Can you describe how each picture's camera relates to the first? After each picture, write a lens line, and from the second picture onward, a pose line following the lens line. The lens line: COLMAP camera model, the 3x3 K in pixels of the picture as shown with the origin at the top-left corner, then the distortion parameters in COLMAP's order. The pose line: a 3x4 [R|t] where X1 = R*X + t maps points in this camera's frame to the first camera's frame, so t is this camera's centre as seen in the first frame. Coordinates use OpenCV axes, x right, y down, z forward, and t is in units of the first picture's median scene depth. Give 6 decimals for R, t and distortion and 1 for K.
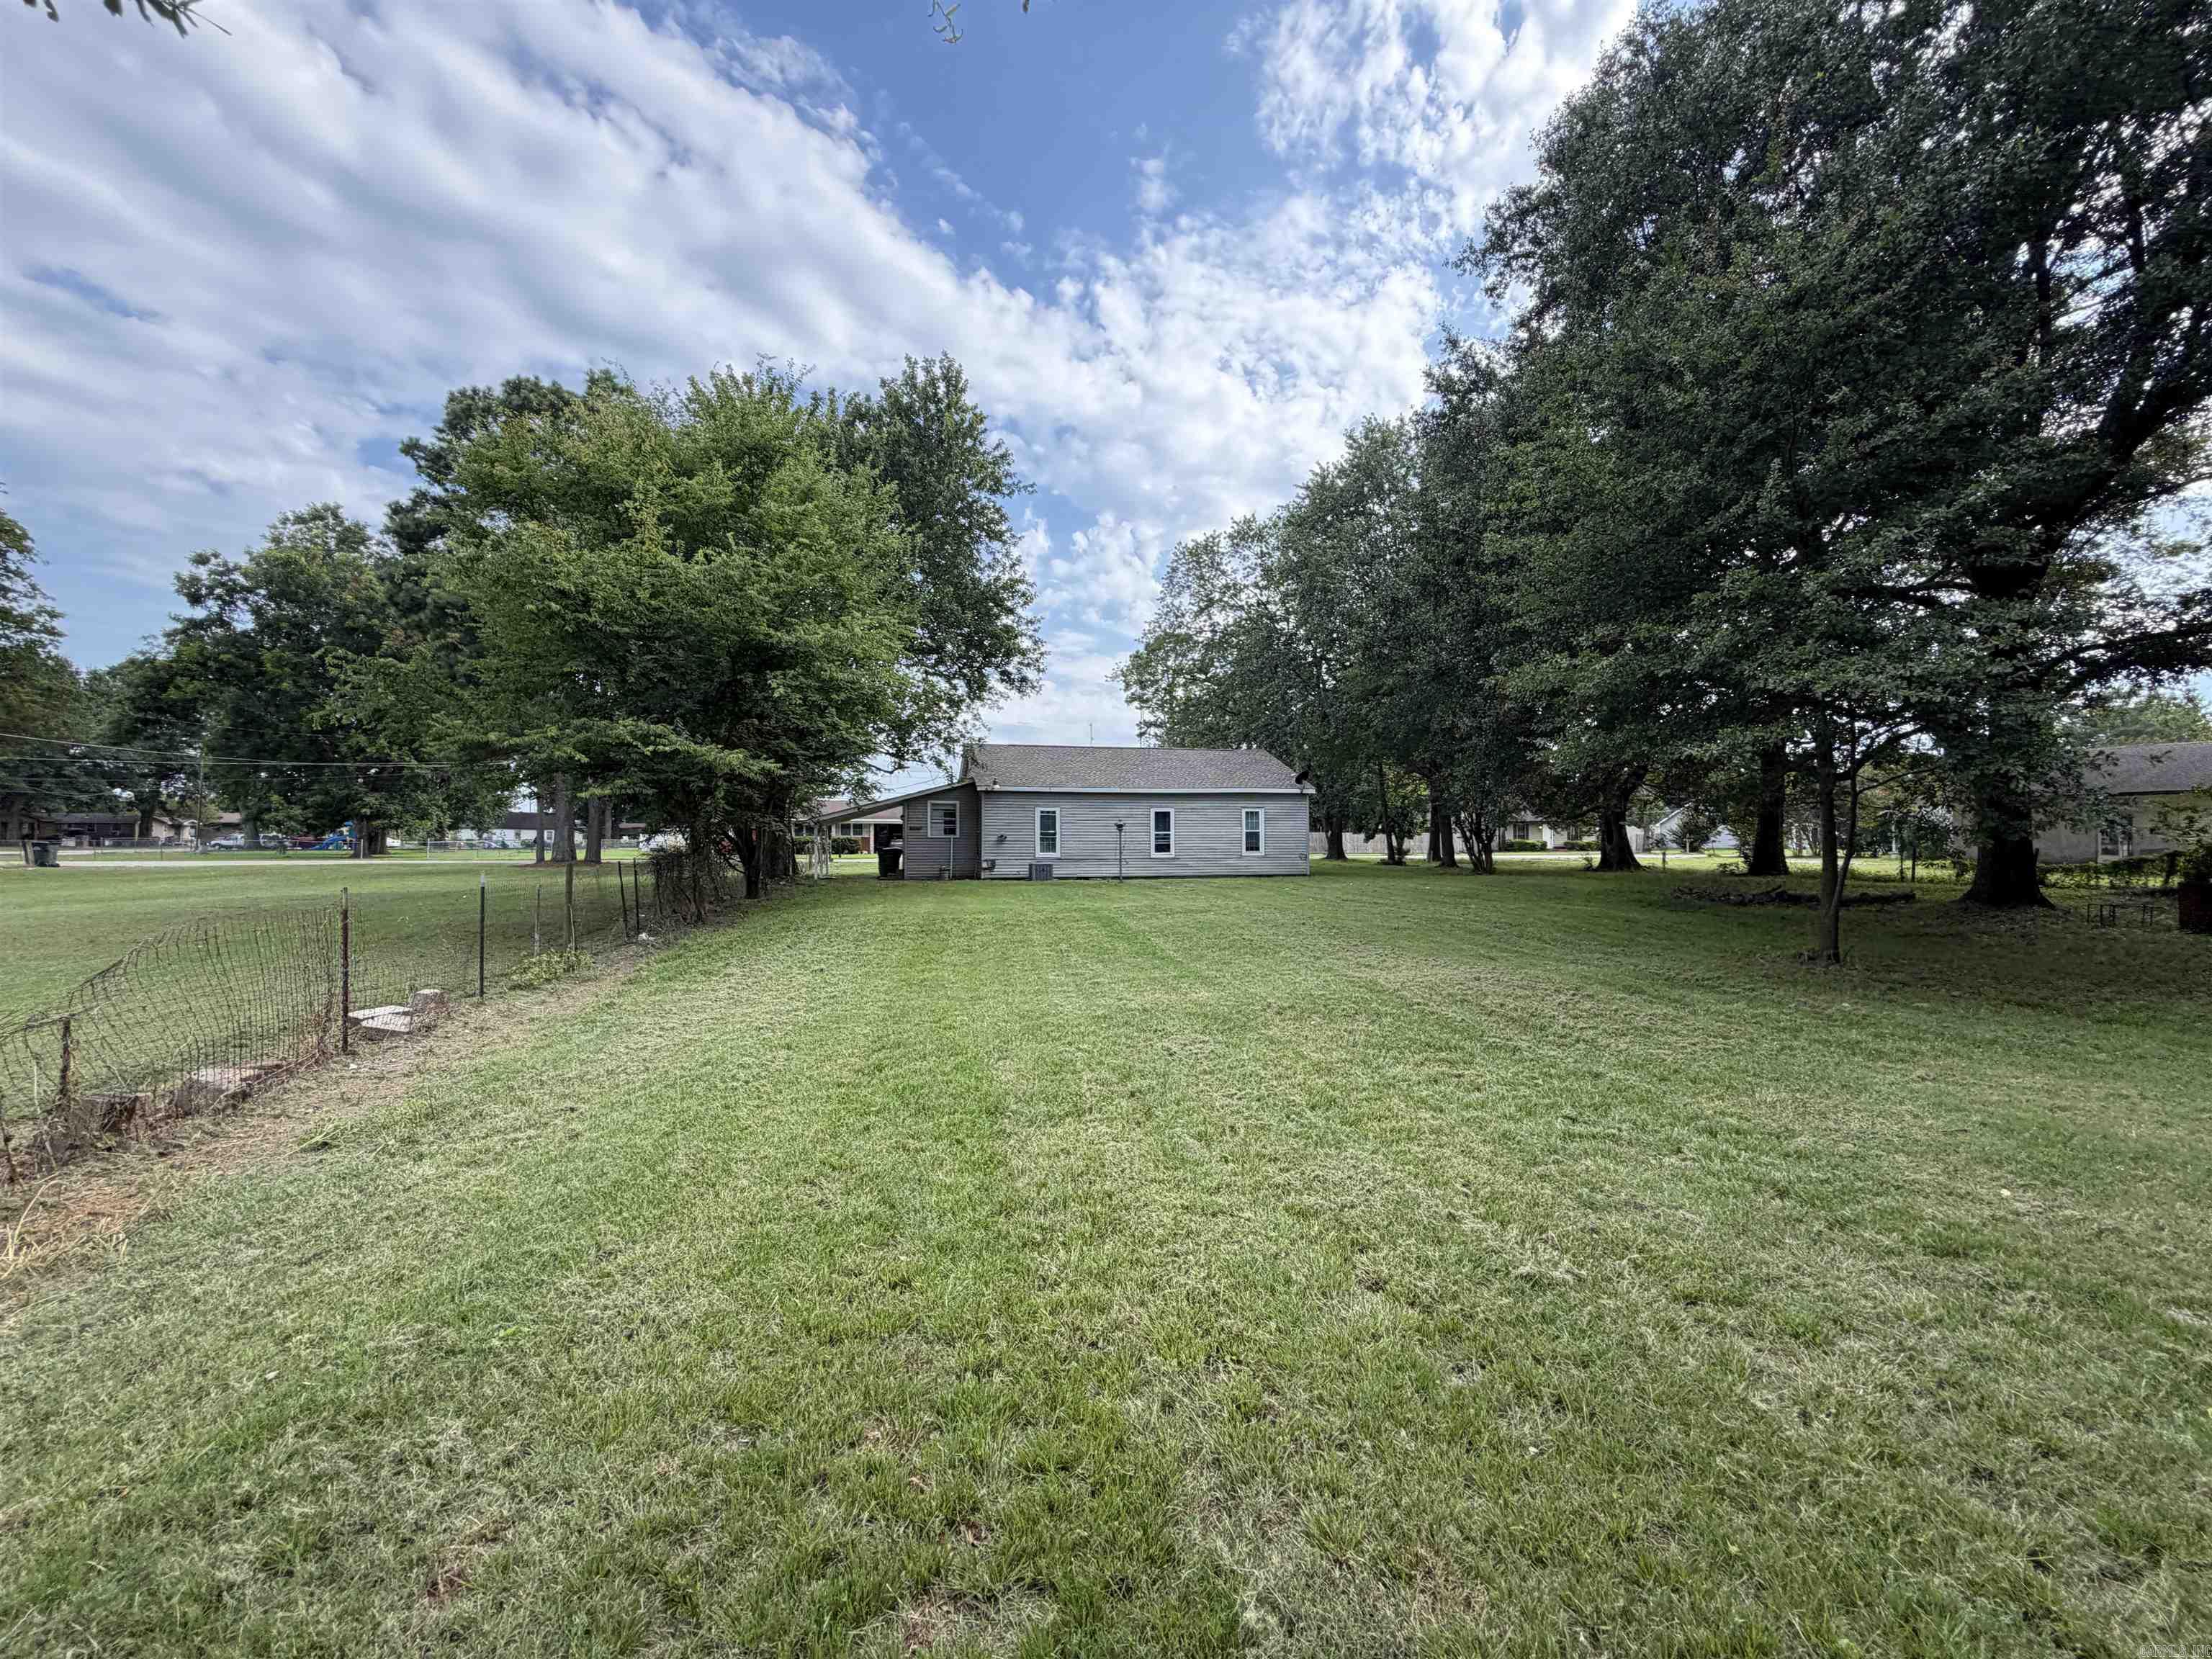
lens RADIAL K [[889.3, 0, 1099.3], [0, 889.3, 821.1], [0, 0, 1]] dist [0.000705, -0.003967]
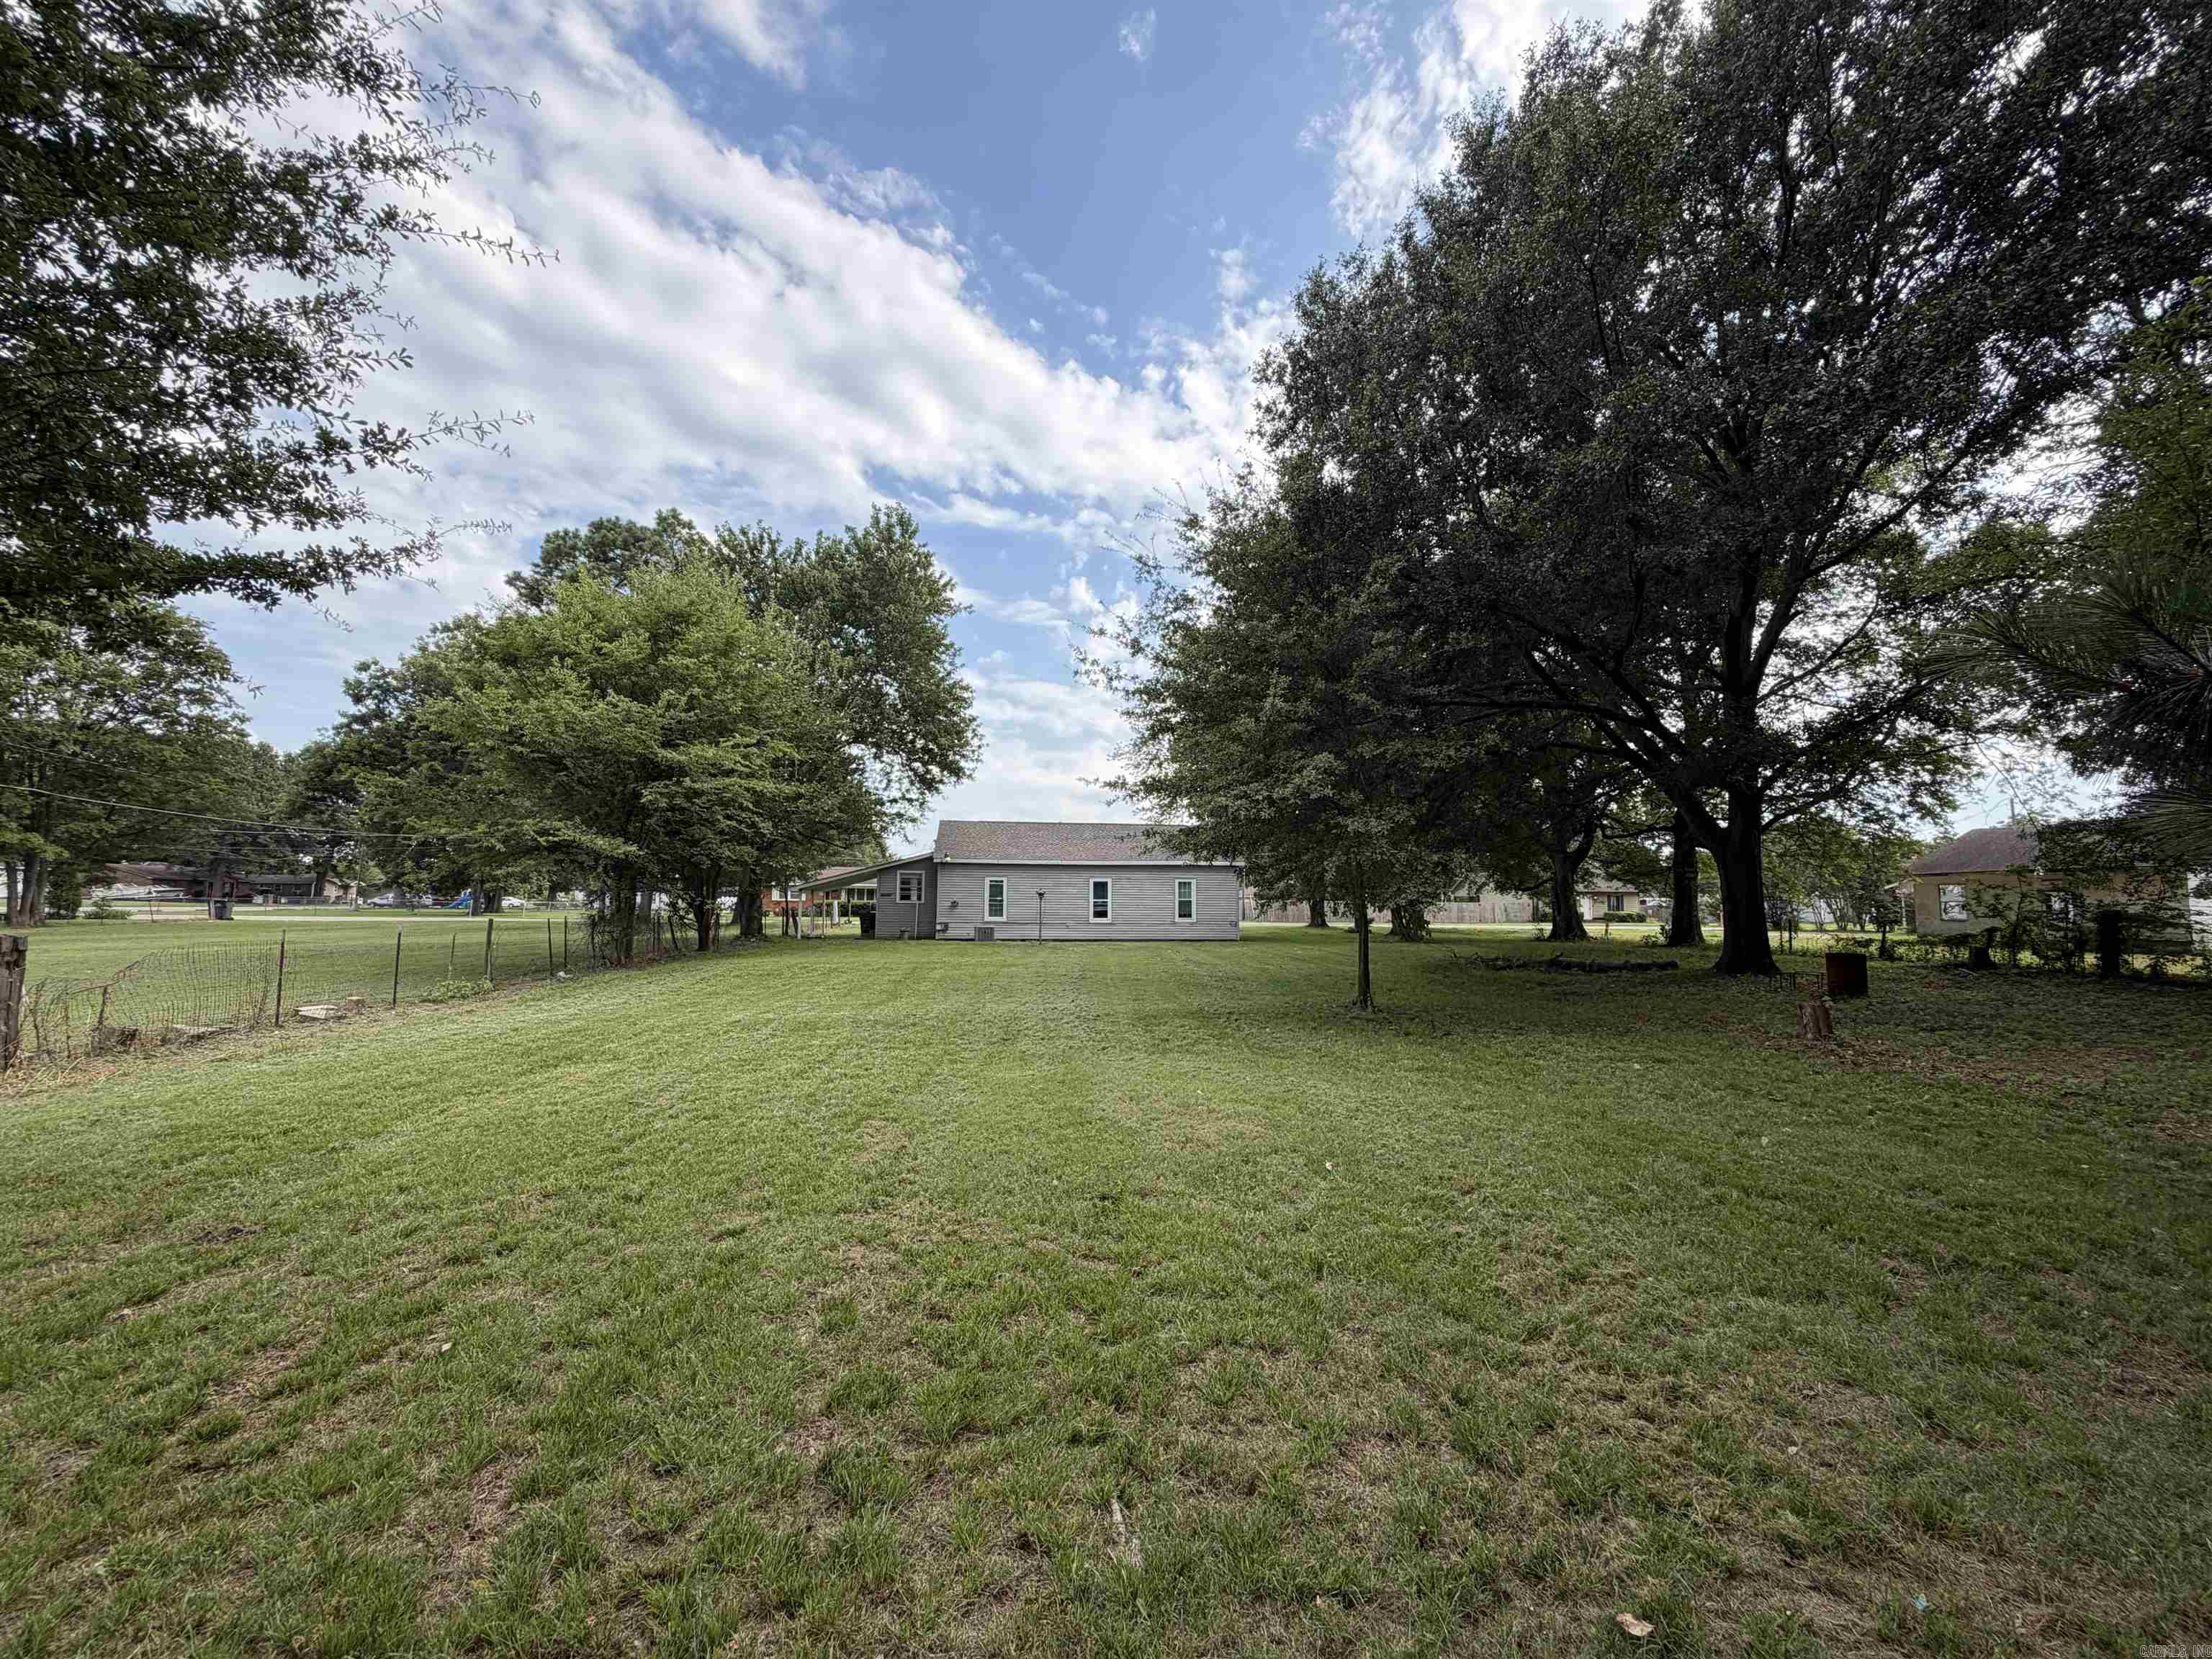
lens RADIAL K [[901.4, 0, 1106.6], [0, 901.4, 838.5], [0, 0, 1]] dist [-0.001560, 0.000073]
pose [[0.993576, 0.001272, -0.113158, 0.116835], [-0.007344, 0.998554, -0.053253, -0.002650], [0.112927, 0.053742, 0.992149, -0.080716]]
